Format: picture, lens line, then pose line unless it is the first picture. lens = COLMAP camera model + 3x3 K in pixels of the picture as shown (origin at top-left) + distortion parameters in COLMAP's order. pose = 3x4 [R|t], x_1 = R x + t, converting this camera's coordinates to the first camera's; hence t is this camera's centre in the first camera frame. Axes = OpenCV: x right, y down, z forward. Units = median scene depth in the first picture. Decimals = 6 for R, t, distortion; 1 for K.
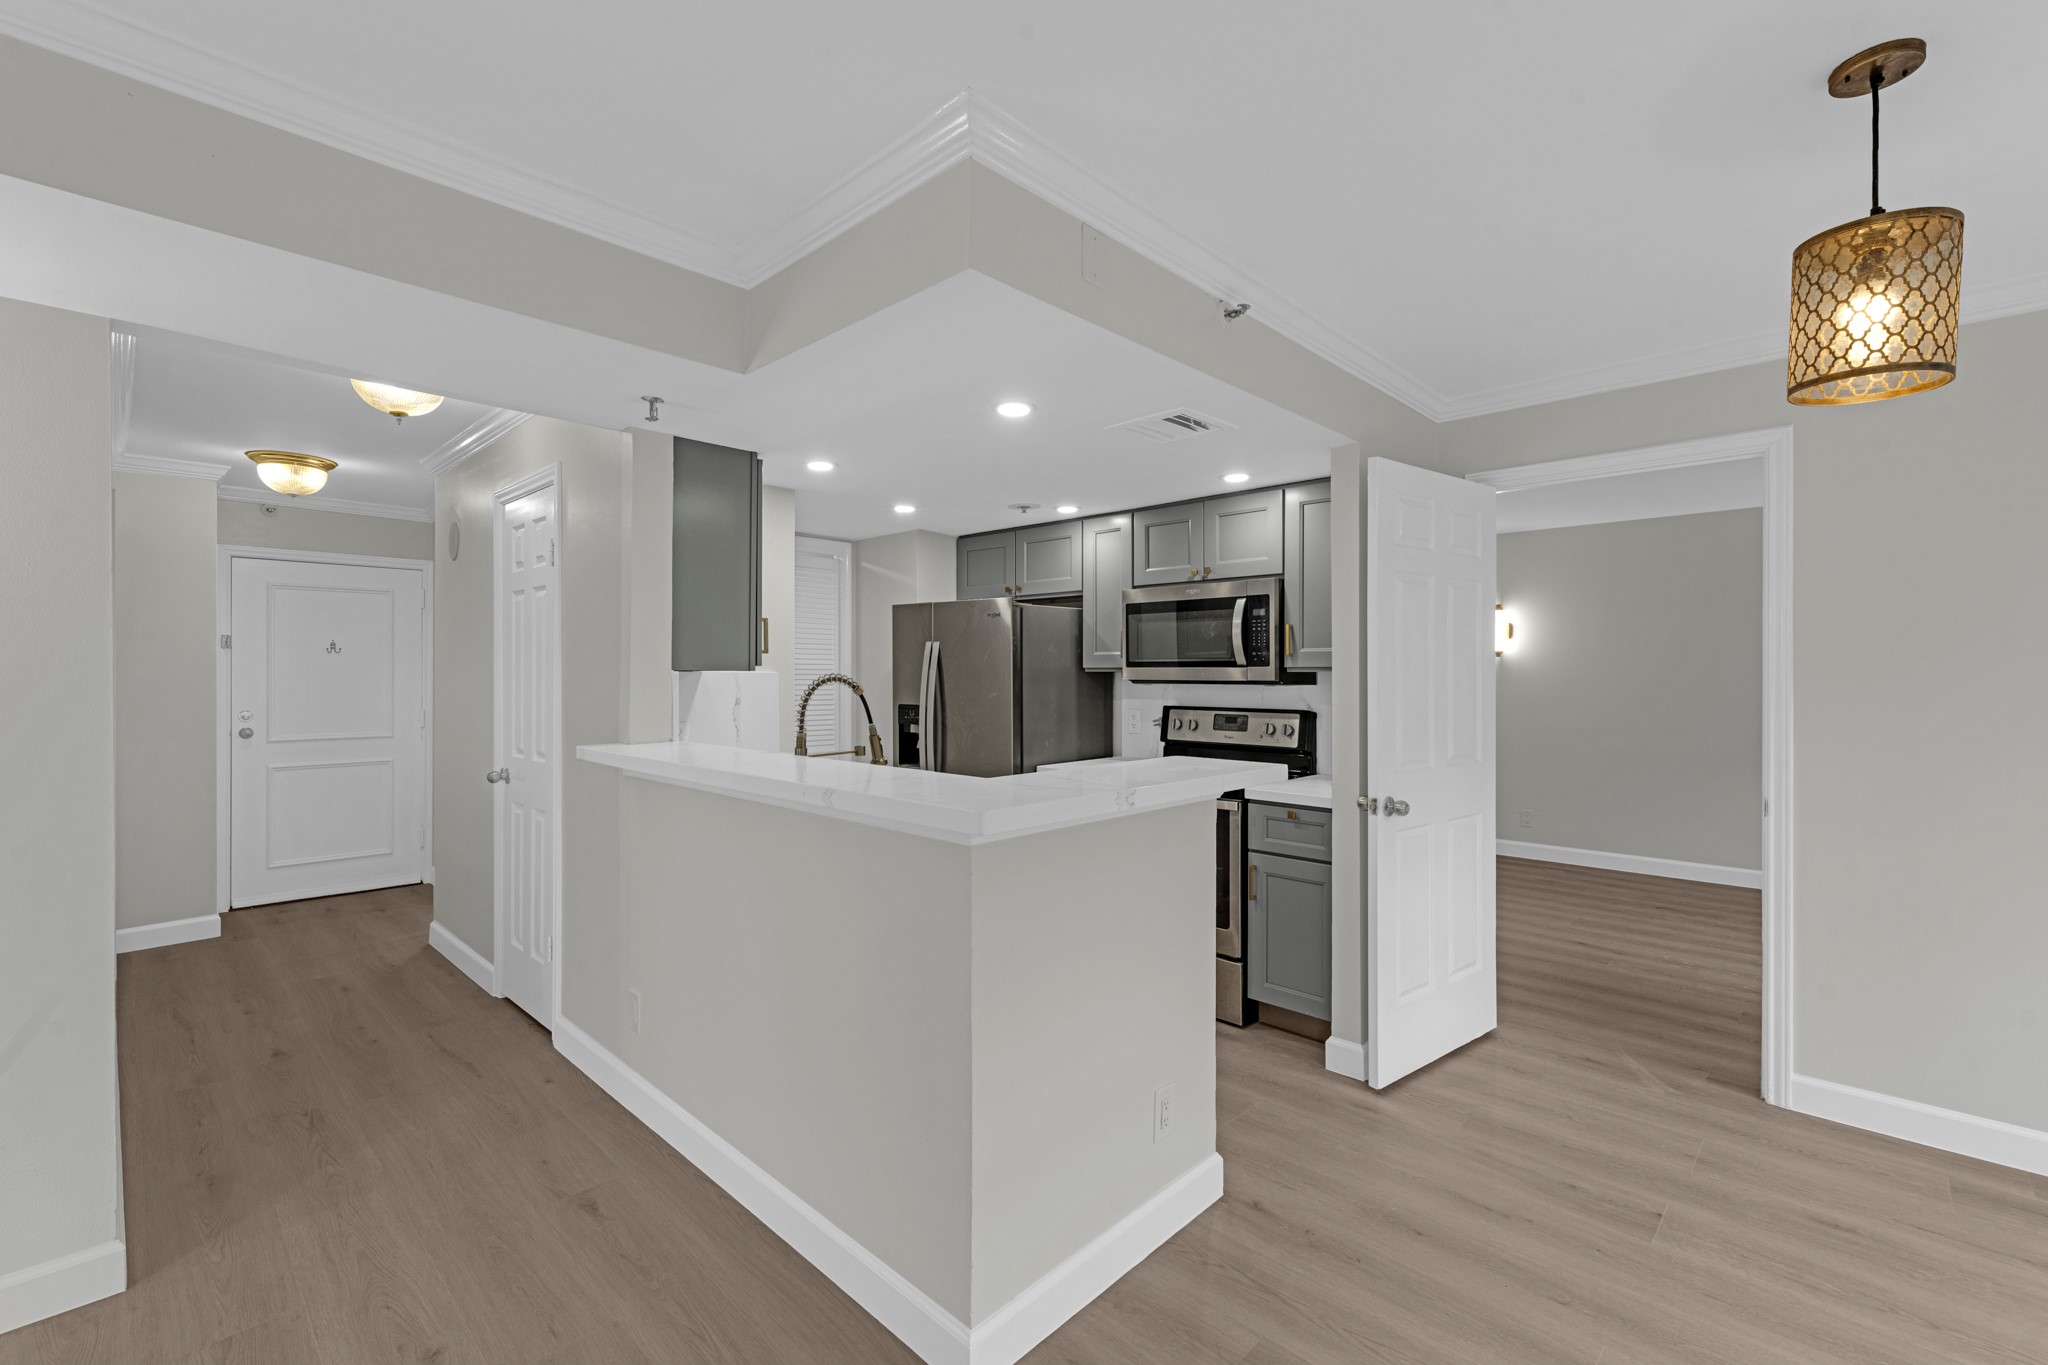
lens RADIAL K [[885.6, 0, 1021.8], [0, 885.6, 673.7], [0, 0, 1]] dist [0.010733, -0.002289]
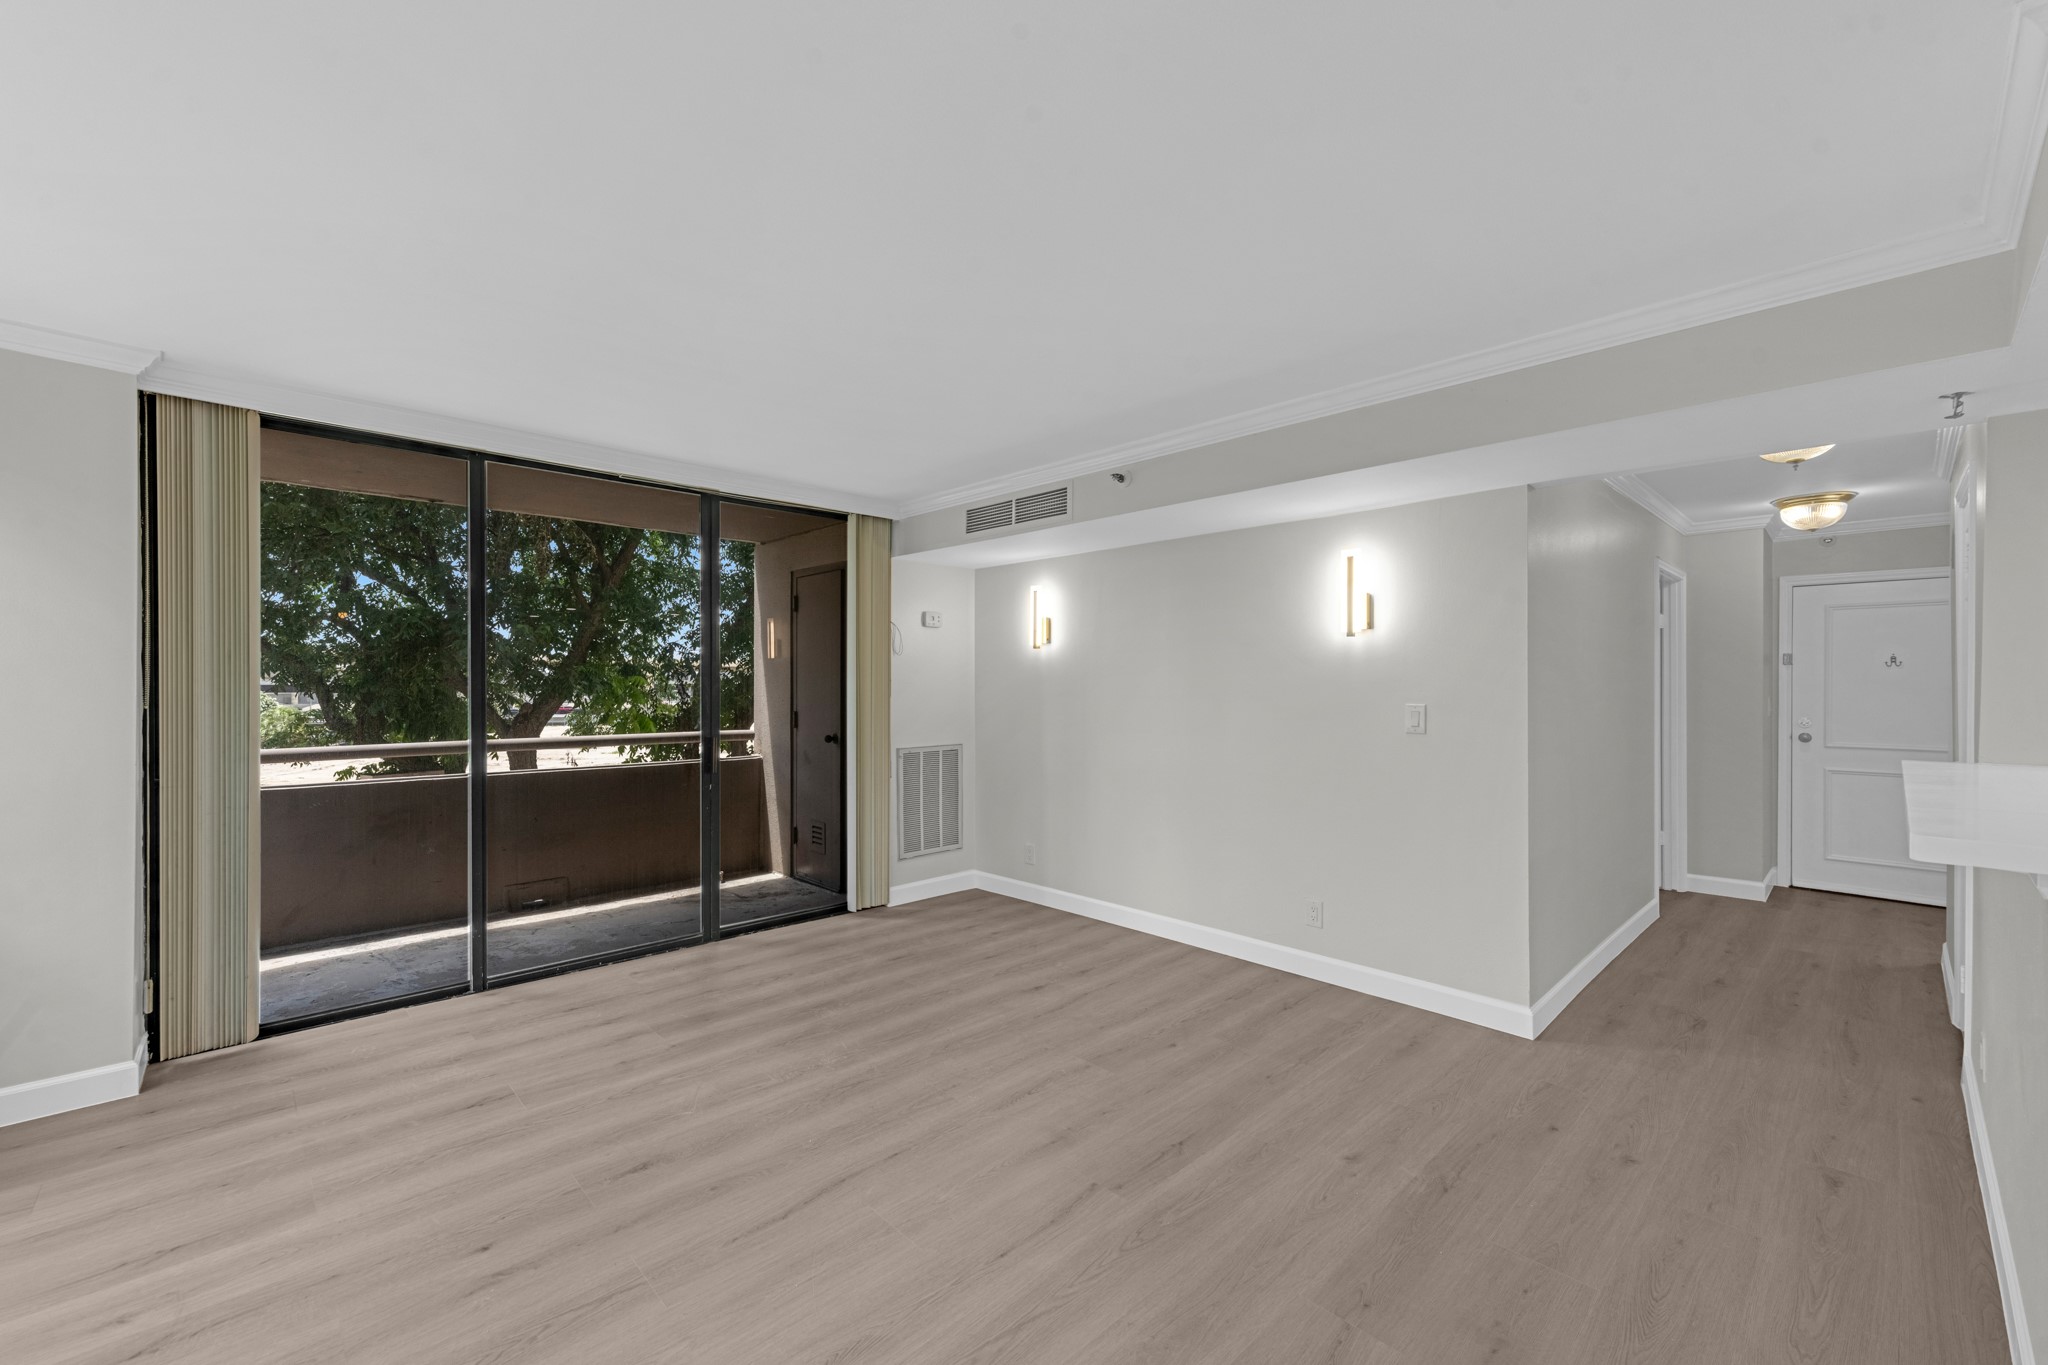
lens RADIAL K [[829.1, 0, 1022.8], [0, 829.1, 685.9], [0, 0, 1]] dist [0.011035, -0.001099]
pose [[-0.035563, 0.001568, -0.999366, 0.351982], [-0.002652, 0.999995, 0.001663, 0.000291], [0.999364, 0.002709, -0.035559, 0.034492]]
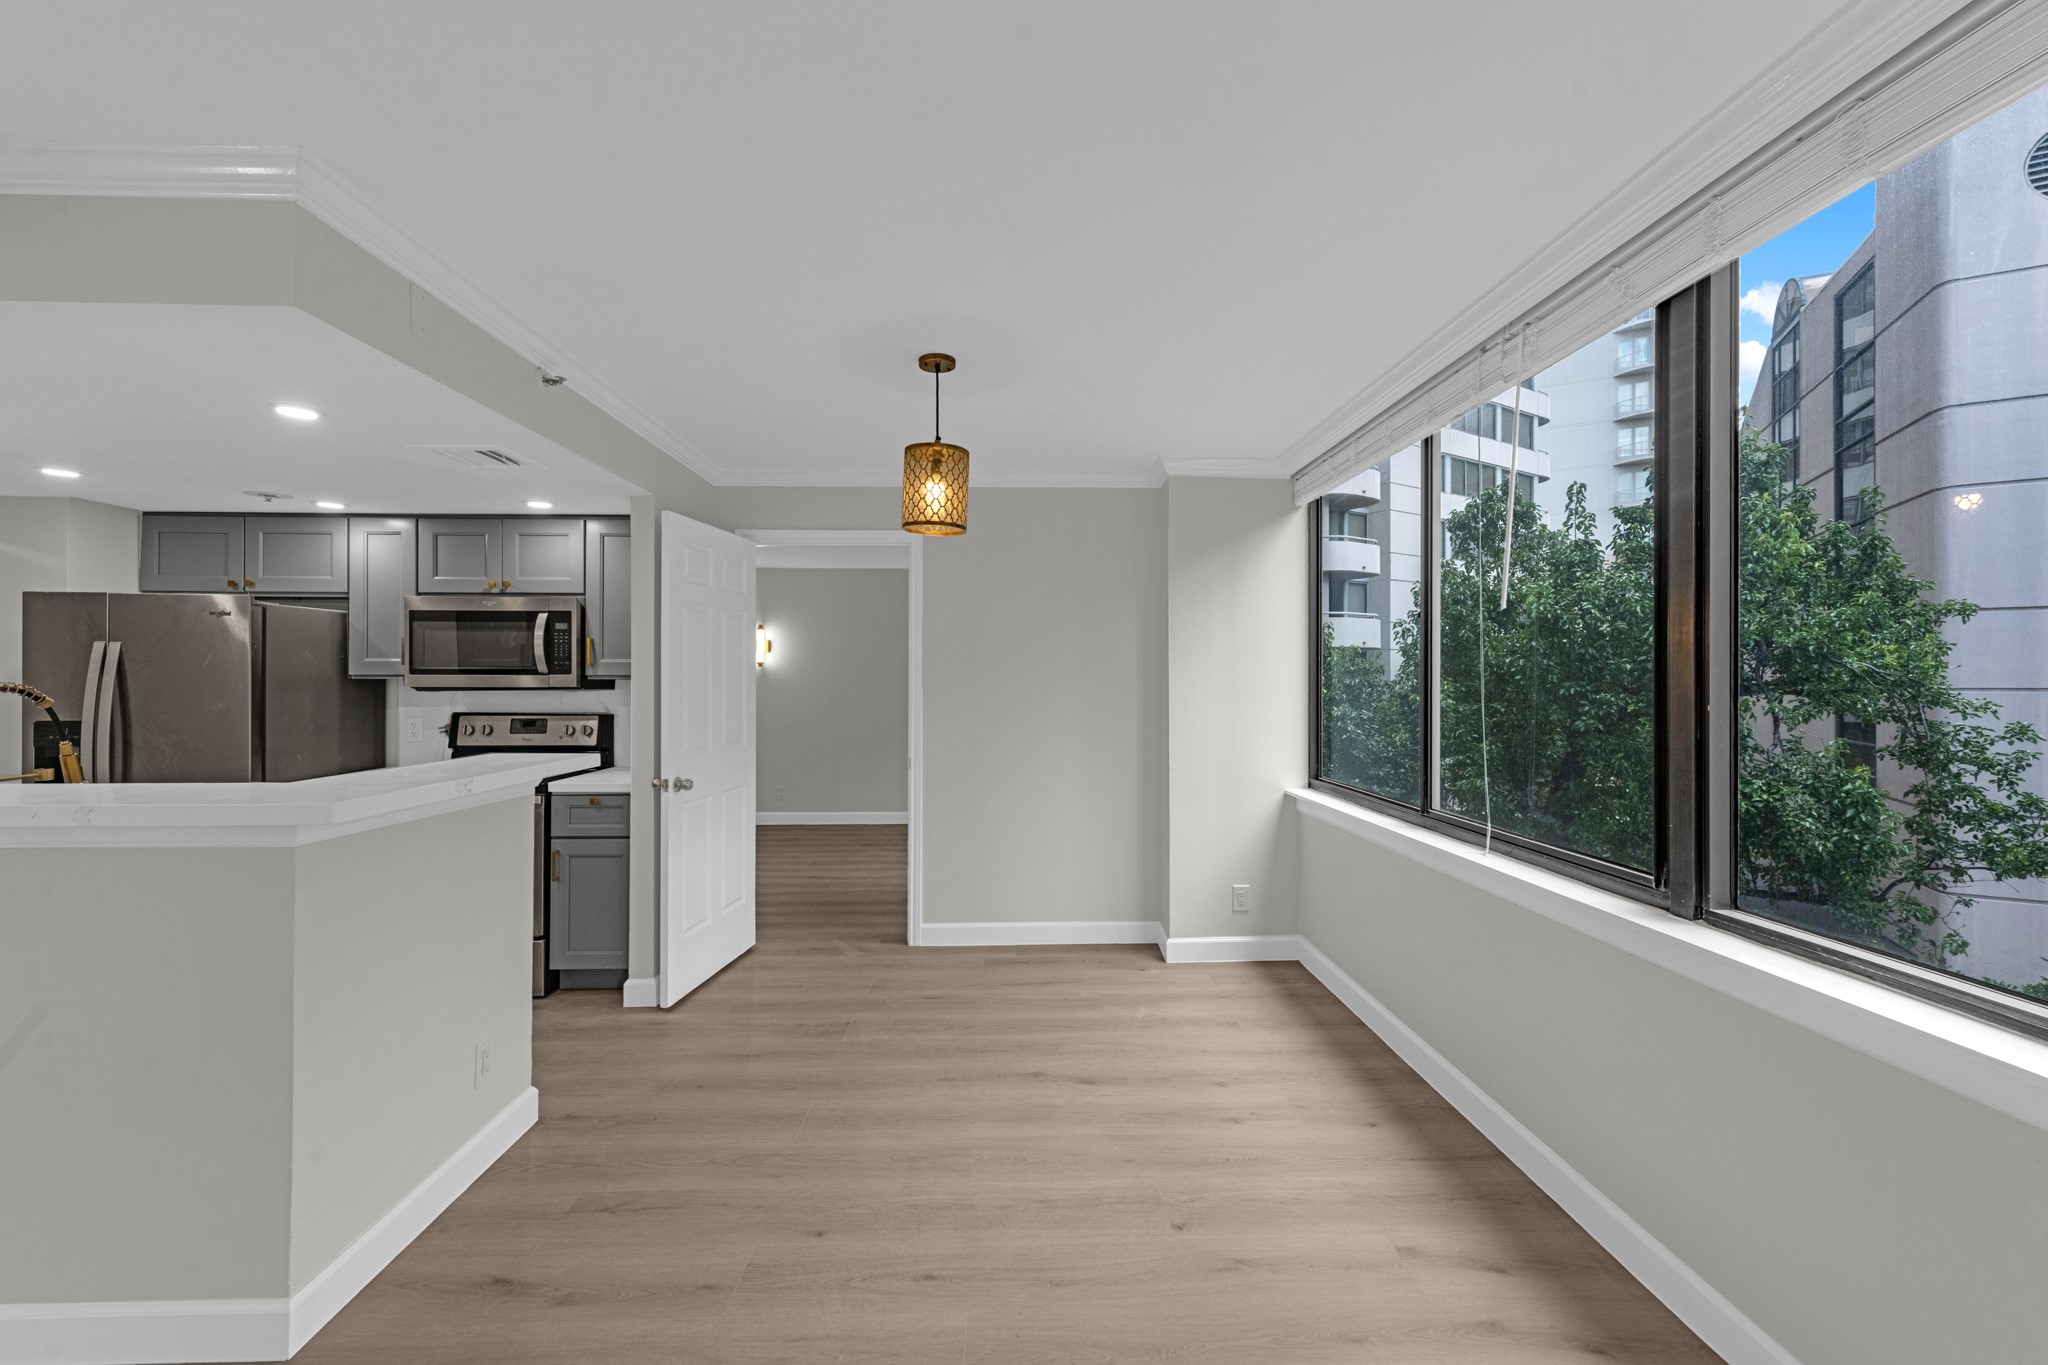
lens RADIAL K [[829.1, 0, 1023.7], [0, 829.1, 673.8], [0, 0, 1]] dist [0.011035, -0.001099]
pose [[0.698863, 0.004664, 0.715241, -0.076712], [0.000392, 0.999976, -0.006904, -0.001587], [-0.715256, 0.005106, 0.698844, -0.157515]]
